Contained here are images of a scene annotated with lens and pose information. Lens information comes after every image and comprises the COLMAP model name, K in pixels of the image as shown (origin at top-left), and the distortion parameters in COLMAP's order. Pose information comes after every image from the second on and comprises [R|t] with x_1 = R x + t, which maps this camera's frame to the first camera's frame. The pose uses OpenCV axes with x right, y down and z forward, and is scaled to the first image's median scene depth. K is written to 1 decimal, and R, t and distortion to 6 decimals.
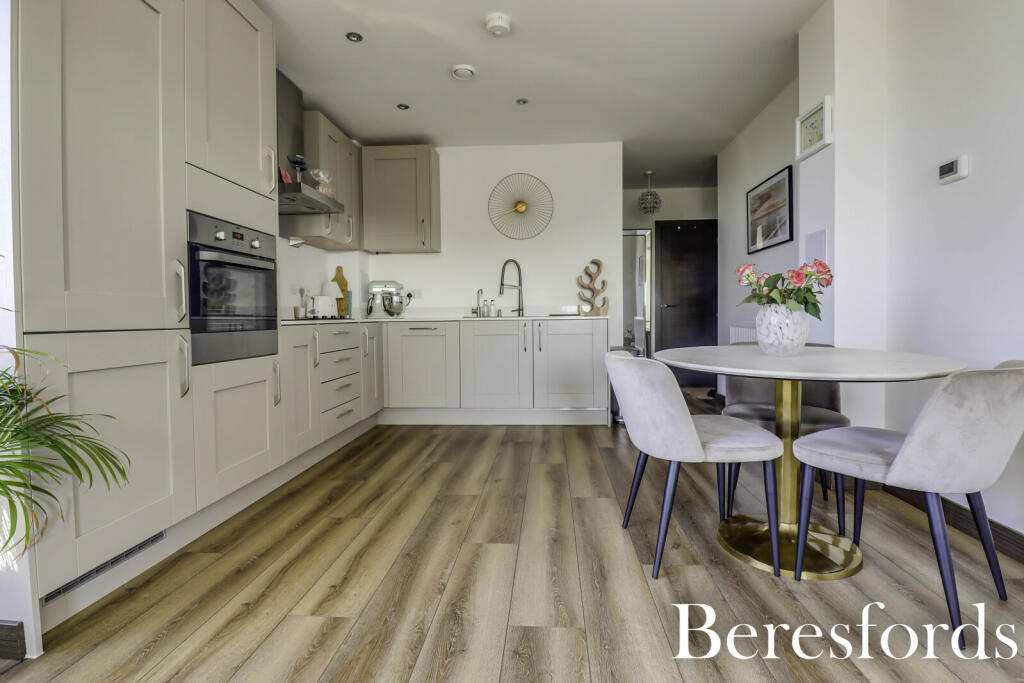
lens RADIAL K [[475.8, 0, 519.1], [0, 475.8, 335.3], [0, 0, 1]] dist [0.001120, -0.015225]
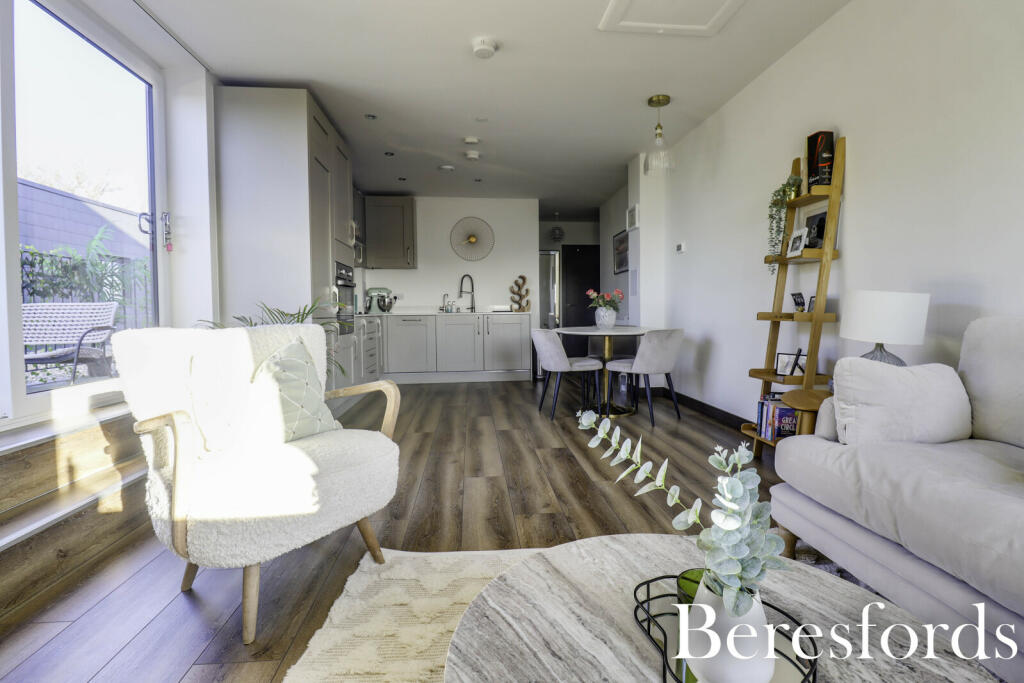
lens RADIAL K [[475.8, 0, 519.1], [0, 475.8, 335.3], [0, 0, 1]] dist [0.001120, -0.015225]
pose [[0.985776, -0.006890, 0.167922, -0.109495], [0.005468, 0.999945, 0.008926, 0.021254], [-0.167974, -0.007881, 0.985760, -0.524718]]
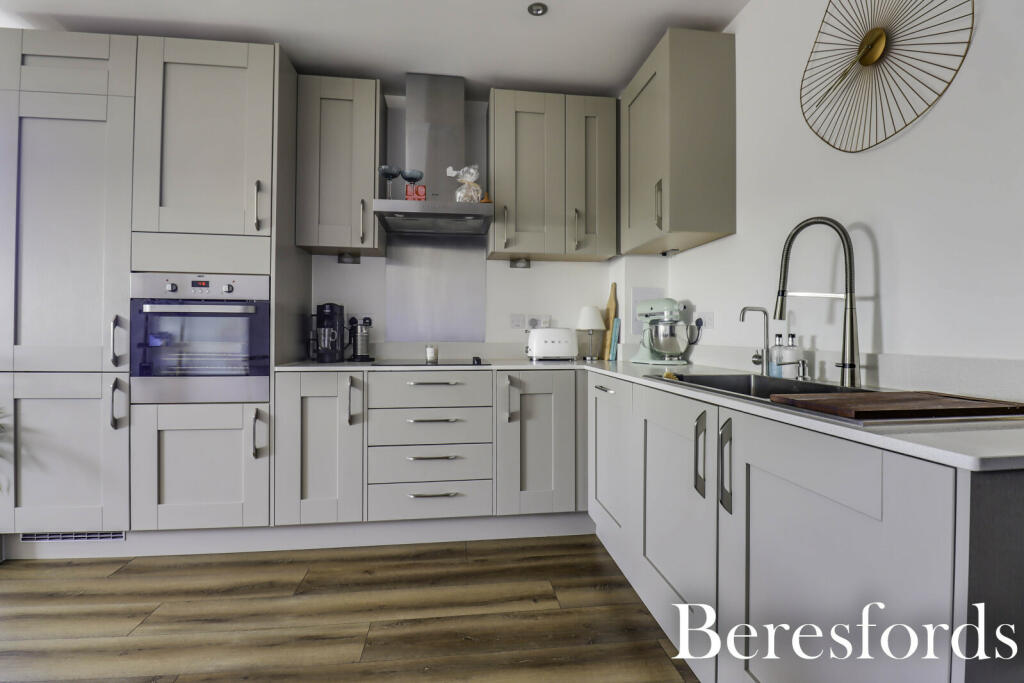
lens RADIAL K [[475.8, 0, 519.1], [0, 475.8, 335.3], [0, 0, 1]] dist [0.001120, -0.015225]
pose [[0.200408, -0.001447, -0.979711, 0.279686], [-0.043583, 0.998996, -0.010391, -0.058159], [0.978743, 0.044781, 0.200144, 0.735491]]
